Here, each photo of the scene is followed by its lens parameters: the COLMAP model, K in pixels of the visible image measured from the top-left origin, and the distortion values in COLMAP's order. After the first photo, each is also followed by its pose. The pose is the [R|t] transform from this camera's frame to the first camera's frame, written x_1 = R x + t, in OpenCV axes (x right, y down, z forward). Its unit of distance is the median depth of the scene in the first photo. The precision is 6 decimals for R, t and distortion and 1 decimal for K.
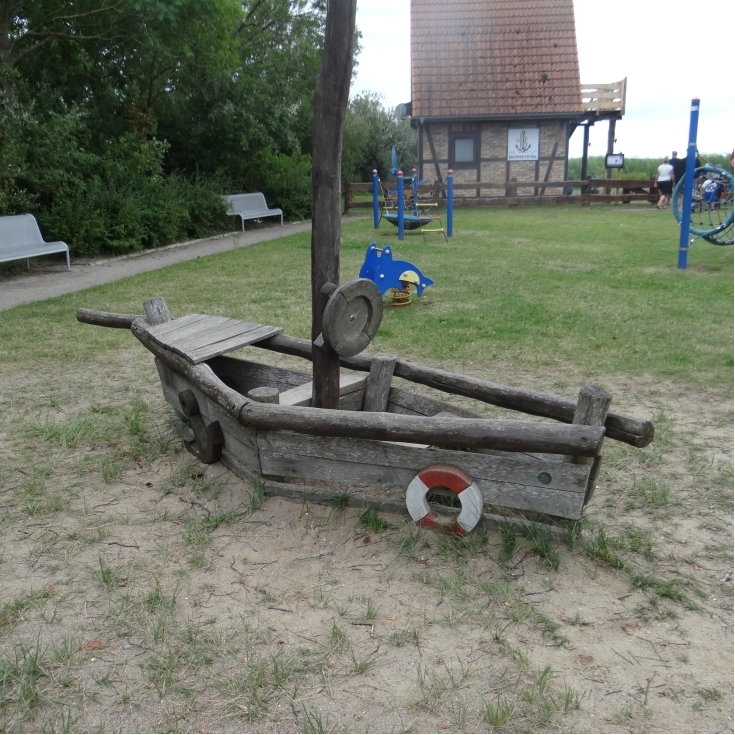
lens RADIAL K [[782.3, 0, 347.6], [0, 782.3, 369.9], [0, 0, 1]] dist [-0.024667, -0.021086]
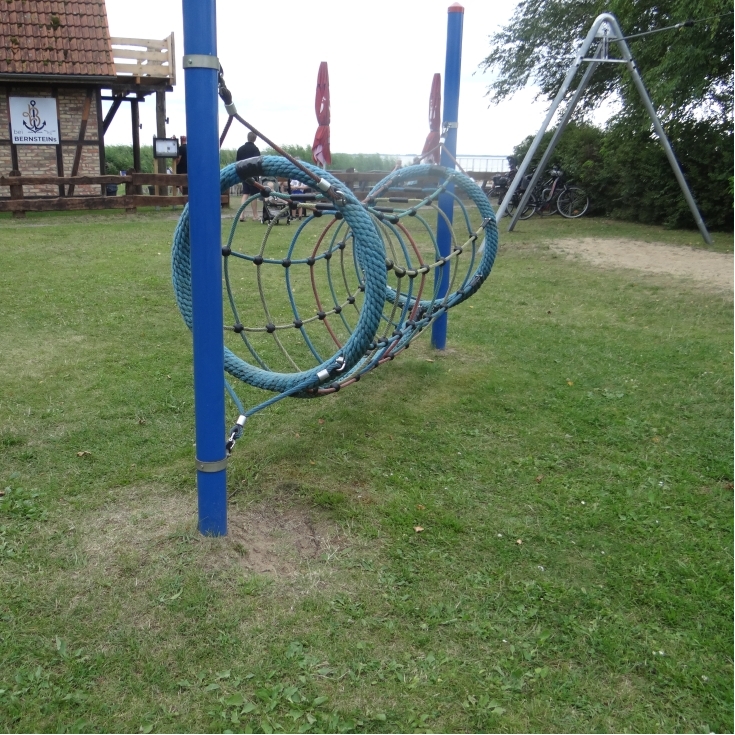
lens RADIAL K [[782.3, 0, 347.6], [0, 782.3, 369.9], [0, 0, 1]] dist [-0.024667, -0.021086]
pose [[0.881563, -0.092477, 0.462920, 0.136633], [0.087895, 0.995631, 0.031514, -0.072665], [-0.463812, 0.012907, 0.885840, 0.286177]]
